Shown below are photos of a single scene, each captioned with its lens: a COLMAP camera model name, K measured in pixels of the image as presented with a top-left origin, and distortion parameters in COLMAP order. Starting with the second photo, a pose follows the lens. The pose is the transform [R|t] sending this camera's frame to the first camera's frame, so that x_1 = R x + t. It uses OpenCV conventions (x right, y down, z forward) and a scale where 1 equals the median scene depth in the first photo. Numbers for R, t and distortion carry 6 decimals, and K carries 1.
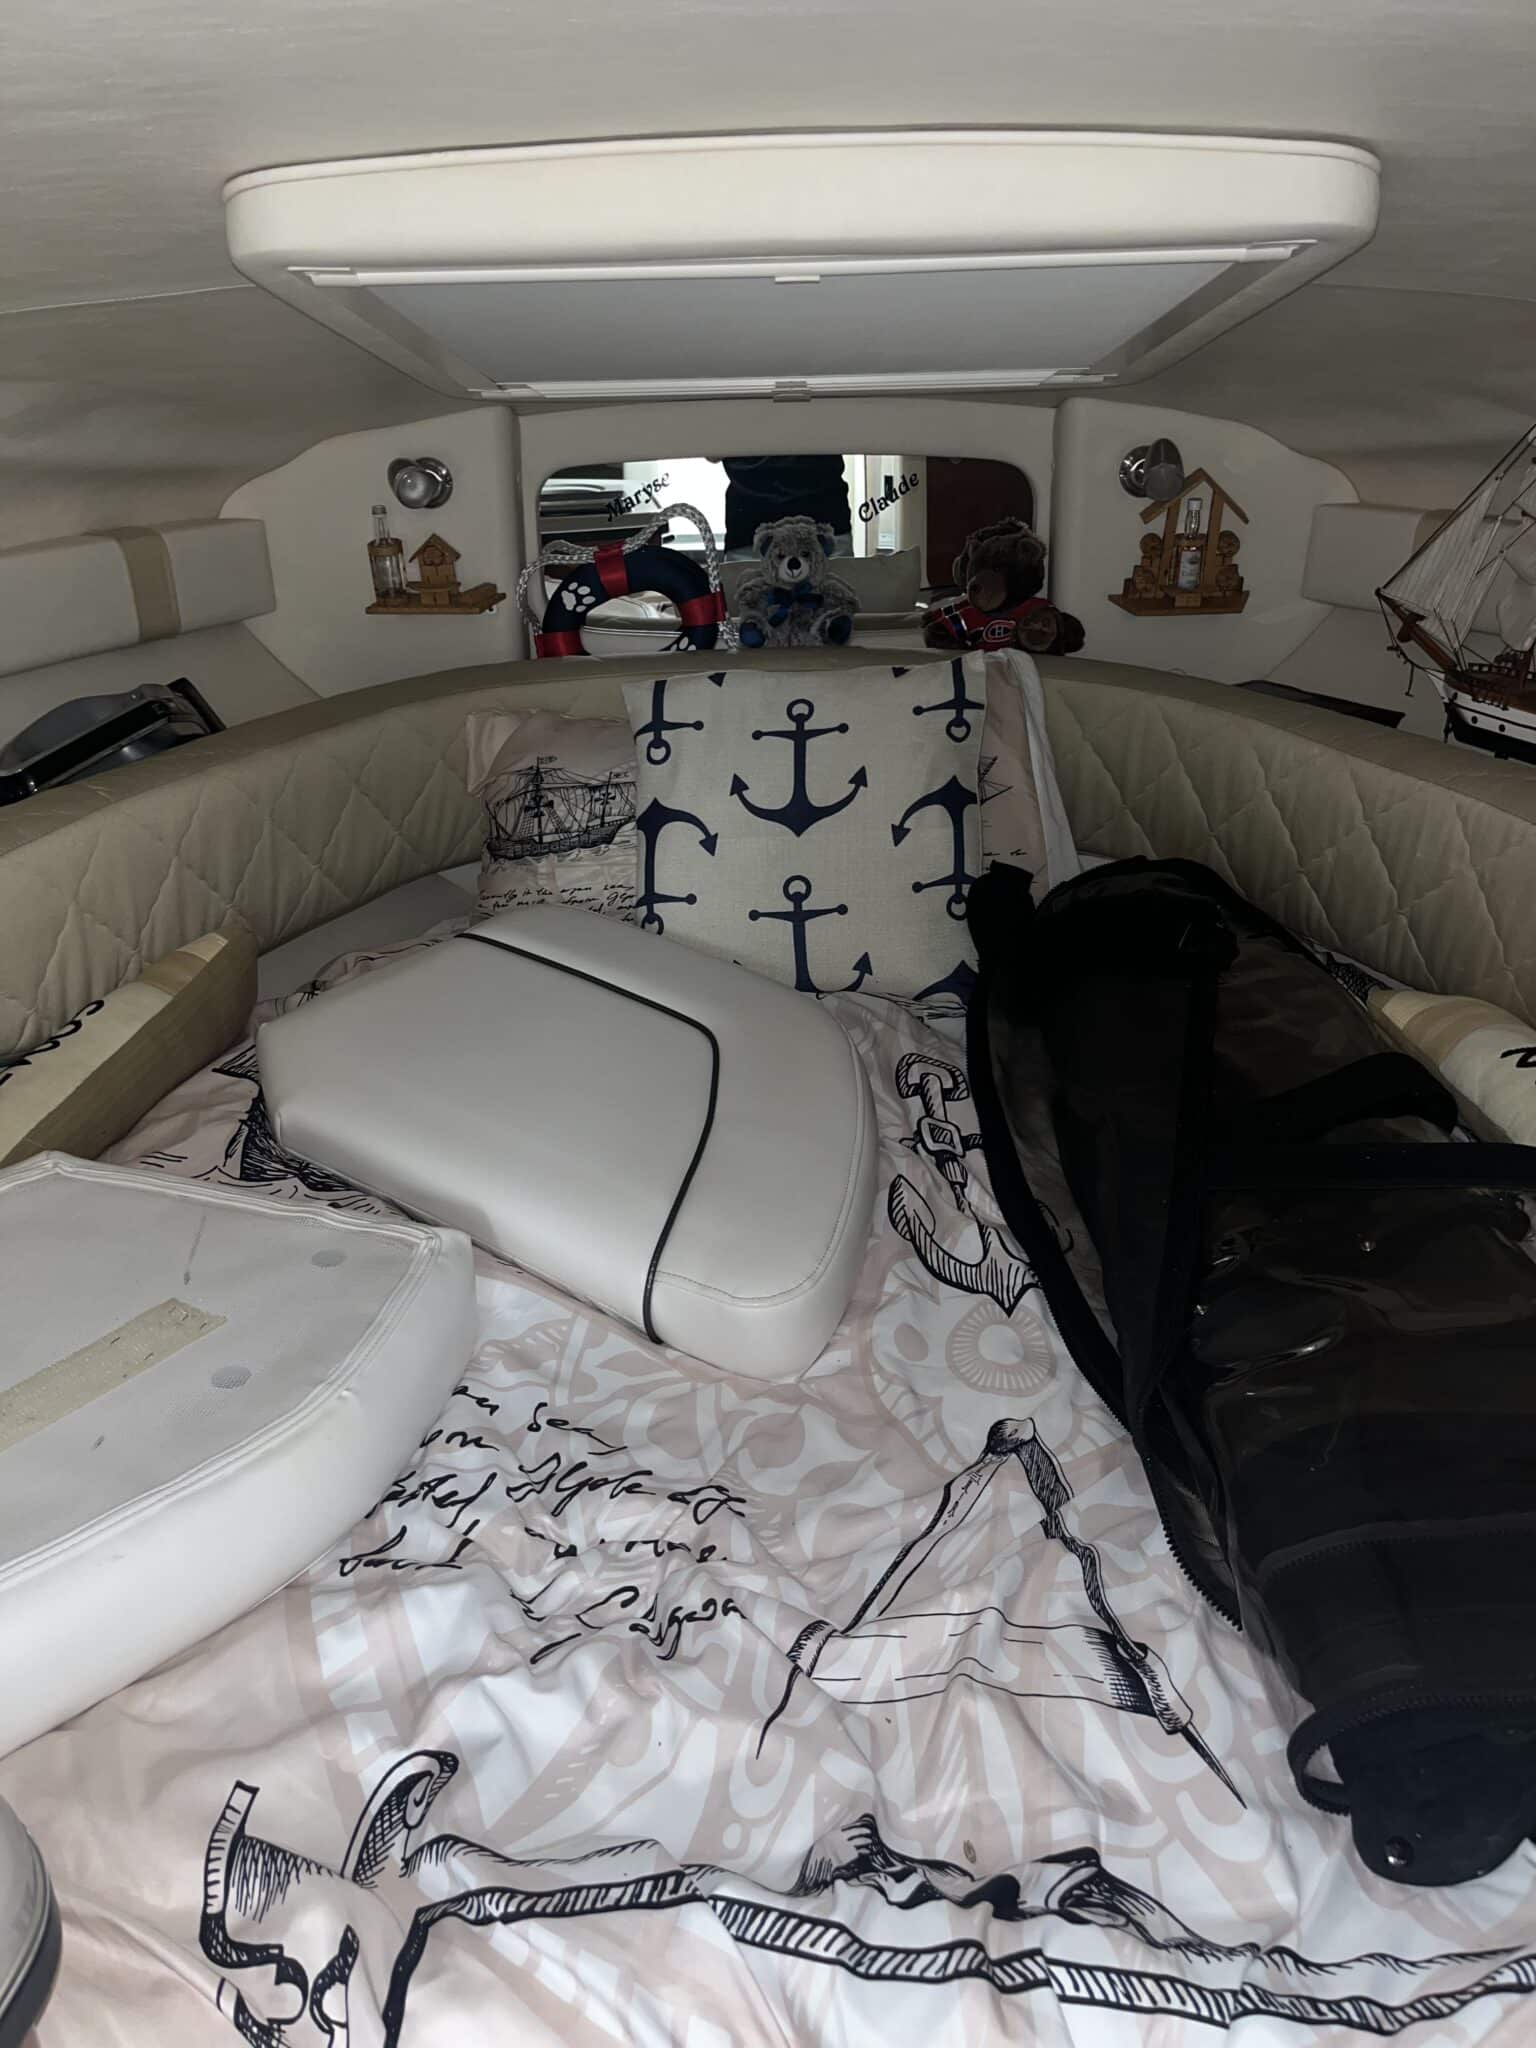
lens RADIAL K [[1561.0, 0, 768.0], [0, 1561.0, 1024.0], [0, 0, 1]] dist [0.117906, -0.186363]
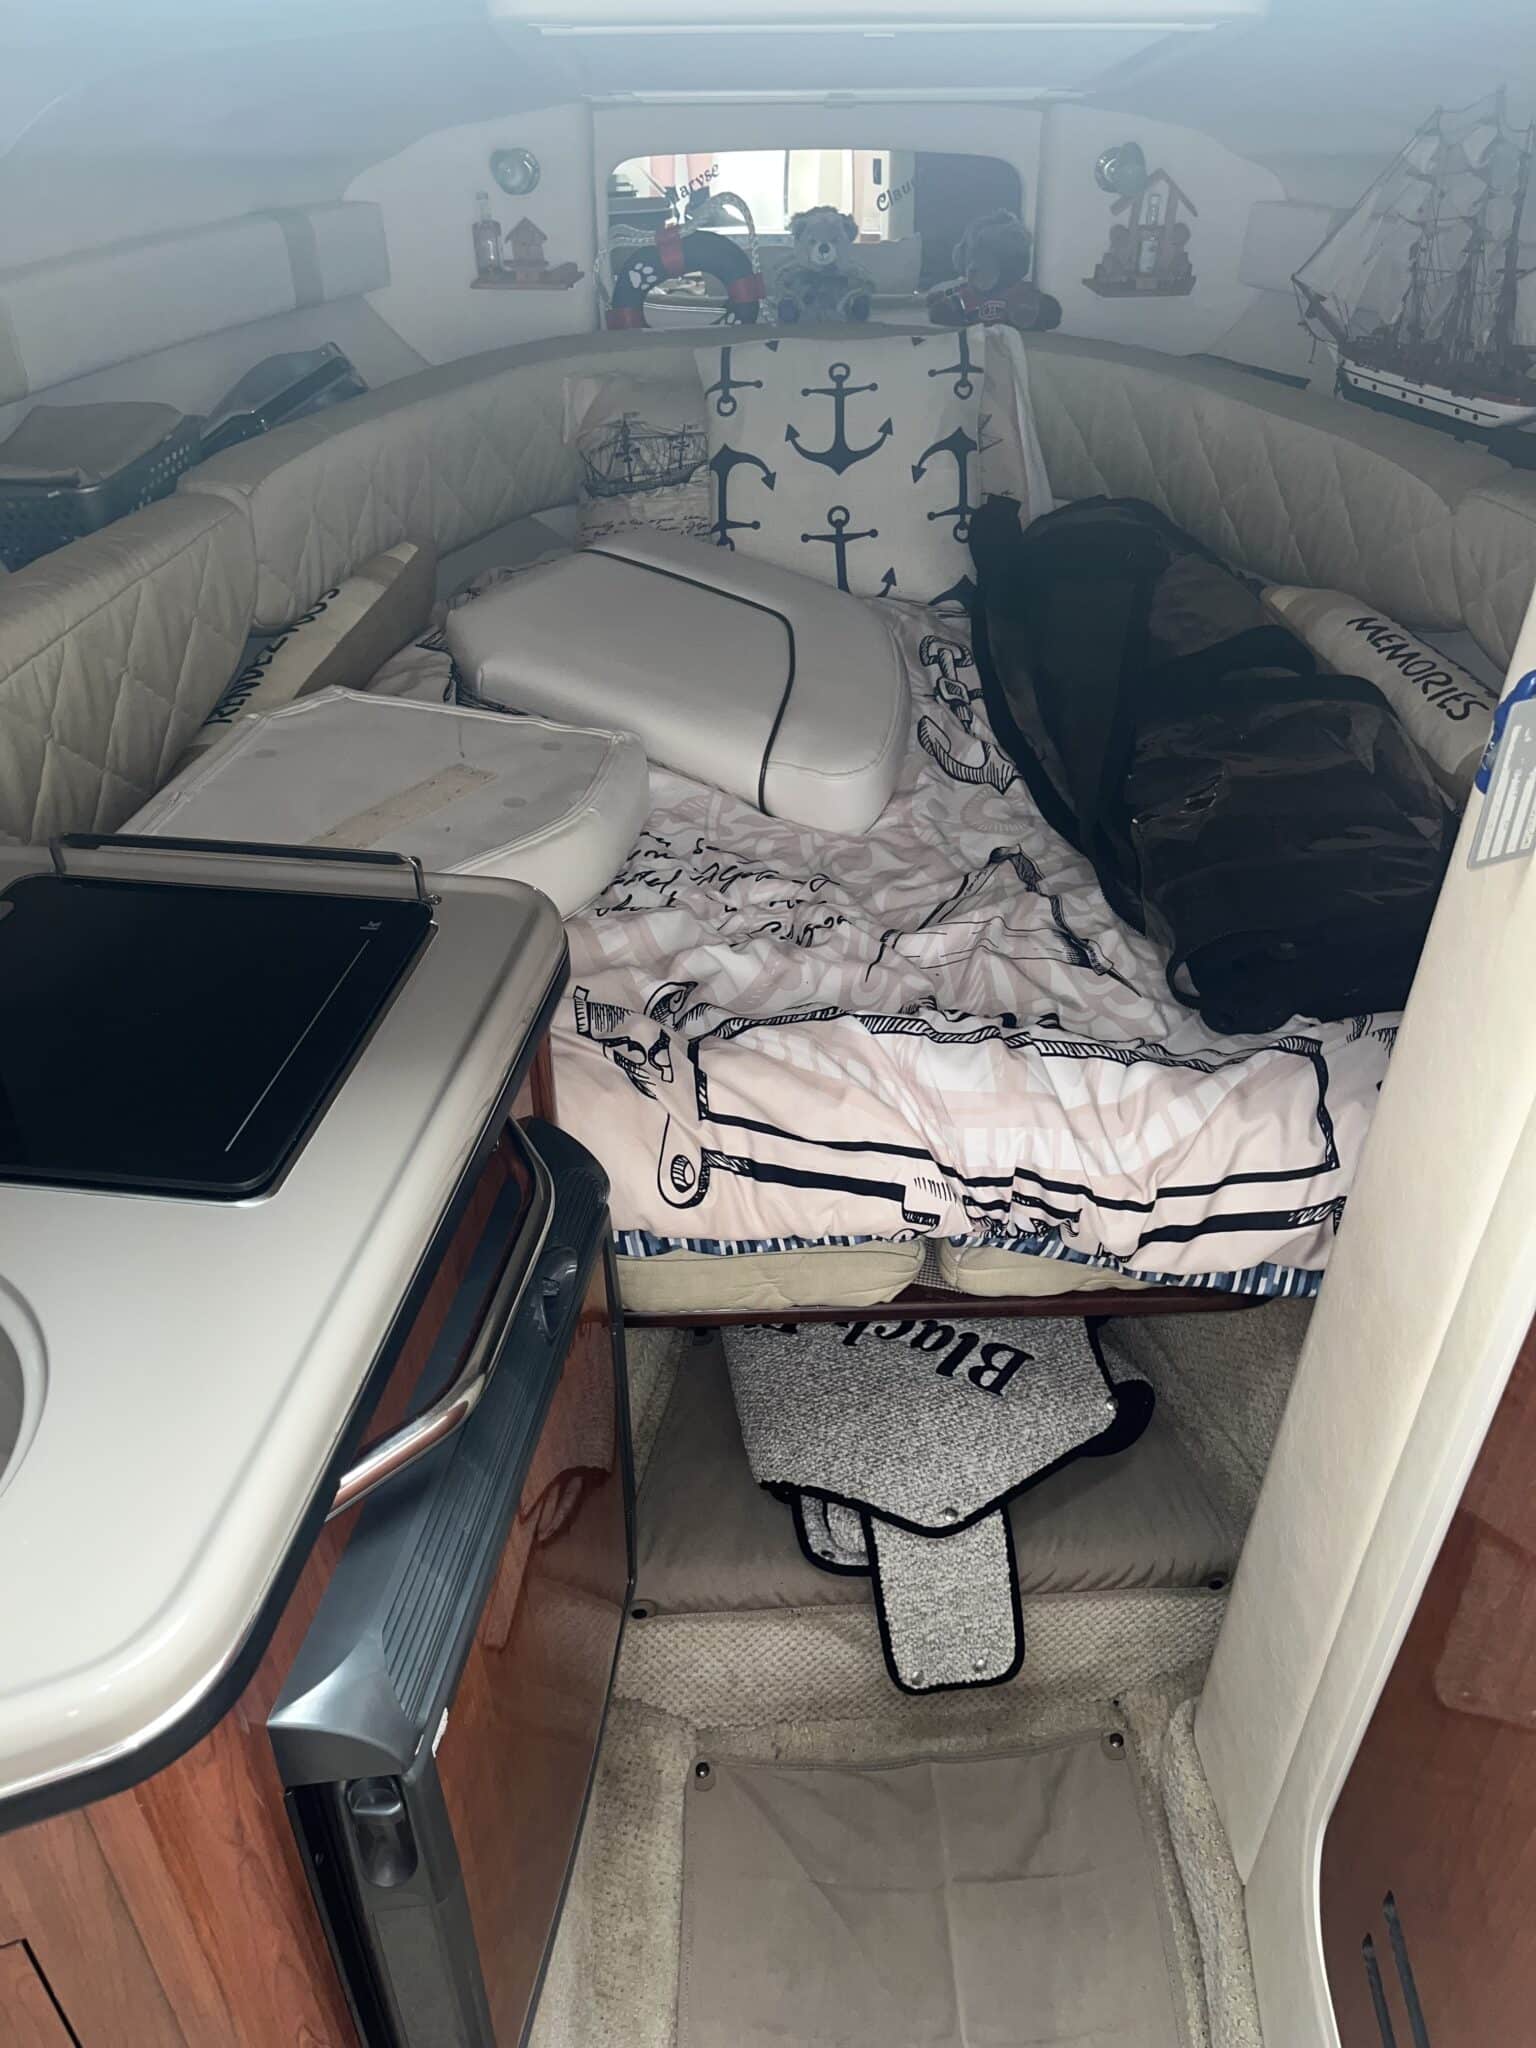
lens RADIAL K [[1636.3, 0, 768.0], [0, 1636.3, 1024.0], [0, 0, 1]] dist [0.056907, -0.002500]
pose [[0.999186, -0.006350, 0.039840, -0.102711], [0.000130, 0.988037, 0.154217, 0.125594], [-0.040343, -0.154086, 0.987233, -0.432489]]
